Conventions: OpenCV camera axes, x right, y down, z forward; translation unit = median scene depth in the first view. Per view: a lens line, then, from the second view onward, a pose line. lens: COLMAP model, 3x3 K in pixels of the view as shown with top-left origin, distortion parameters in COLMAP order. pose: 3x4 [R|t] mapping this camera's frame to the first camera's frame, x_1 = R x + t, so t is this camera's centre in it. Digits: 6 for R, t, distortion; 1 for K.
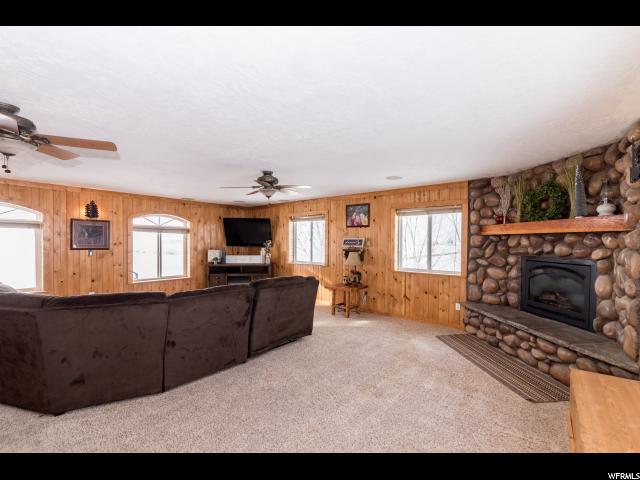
lens RADIAL K [[279.9, 0, 320.2], [0, 279.9, 241.5], [0, 0, 1]] dist [-0.001406, -0.000068]
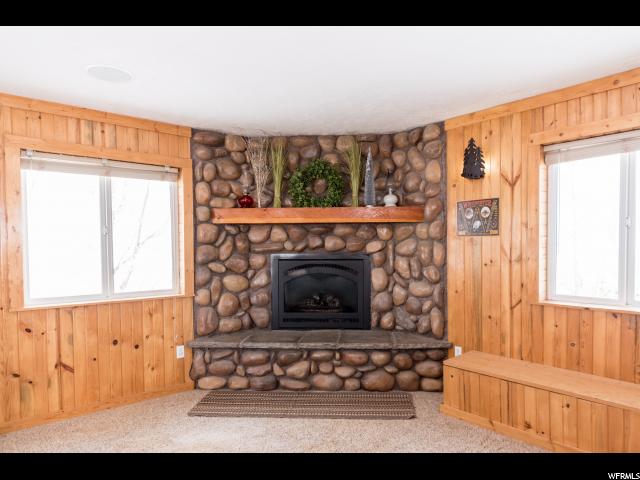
lens RADIAL K [[449.5, 0, 328.5], [0, 449.5, 253.8], [0, 0, 1]] dist [0.003294, 0.004695]
pose [[0.140116, -0.022336, 0.989883, -0.379342], [0.008704, 0.999735, 0.021326, 0.025211], [-0.990097, 0.005628, 0.140273, 0.644130]]
